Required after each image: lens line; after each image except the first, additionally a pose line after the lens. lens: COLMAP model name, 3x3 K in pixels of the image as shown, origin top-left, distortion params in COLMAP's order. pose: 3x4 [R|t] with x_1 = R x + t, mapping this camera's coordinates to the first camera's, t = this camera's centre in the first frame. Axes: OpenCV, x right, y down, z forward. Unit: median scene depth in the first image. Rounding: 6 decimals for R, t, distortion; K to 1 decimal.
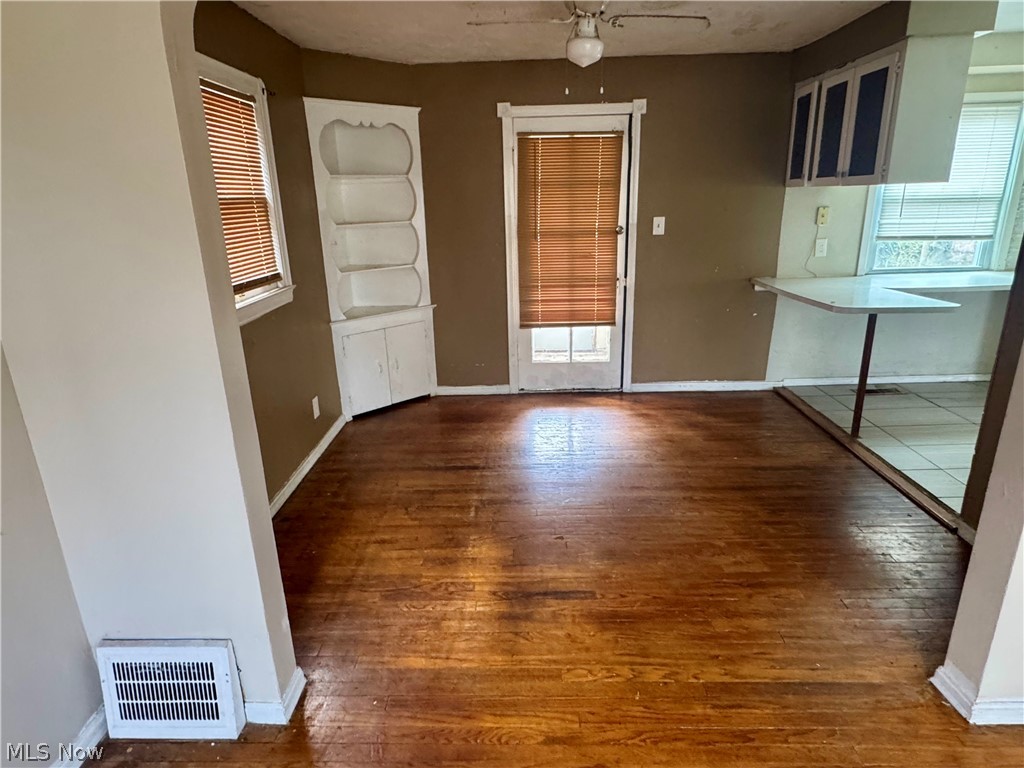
lens RADIAL K [[596.9, 0, 513.1], [0, 596.9, 384.9], [0, 0, 1]] dist [0.002634, 0.000595]
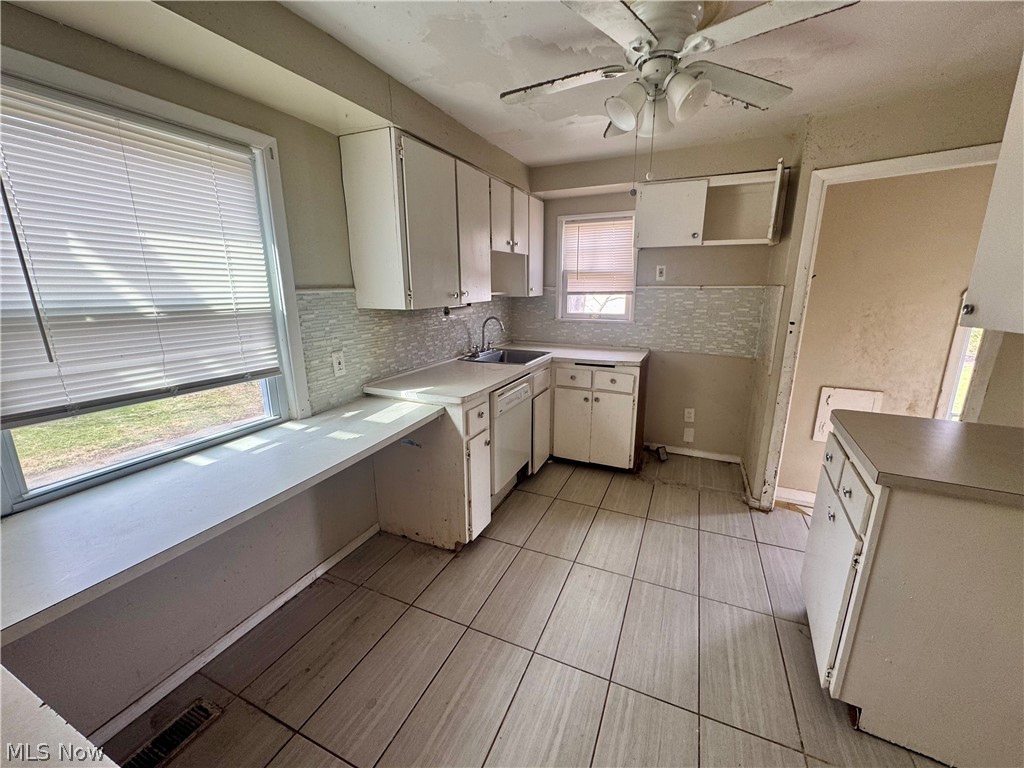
lens RADIAL K [[407.0, 0, 510.7], [0, 407.0, 385.4], [0, 0, 1]] dist [-0.003510, 0.000106]
pose [[0.392914, -0.191212, 0.899476, 0.513632], [0.272893, 0.958325, 0.084516, -0.202334], [-0.878150, 0.212253, 0.428720, 0.612362]]
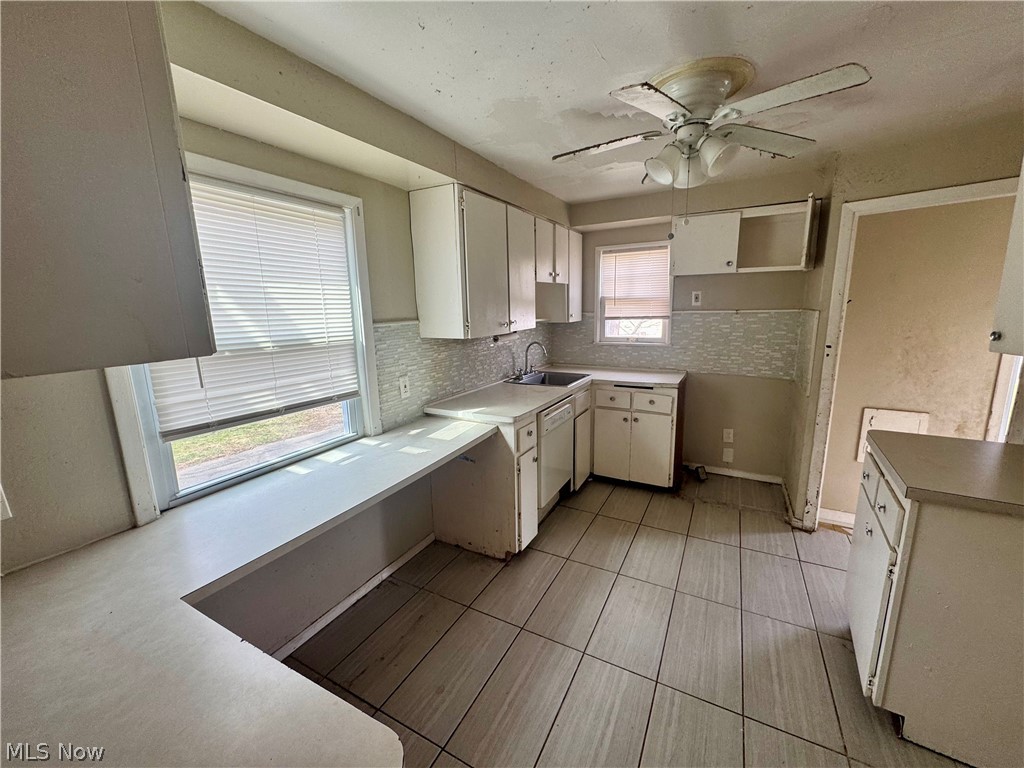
lens RADIAL K [[407.0, 0, 511.7], [0, 407.0, 385.3], [0, 0, 1]] dist [-0.003510, 0.000106]
pose [[0.459814, -0.147881, 0.875616, 0.461851], [0.277233, 0.960658, 0.016661, -0.213197], [-0.843631, 0.235089, 0.482721, 0.608263]]
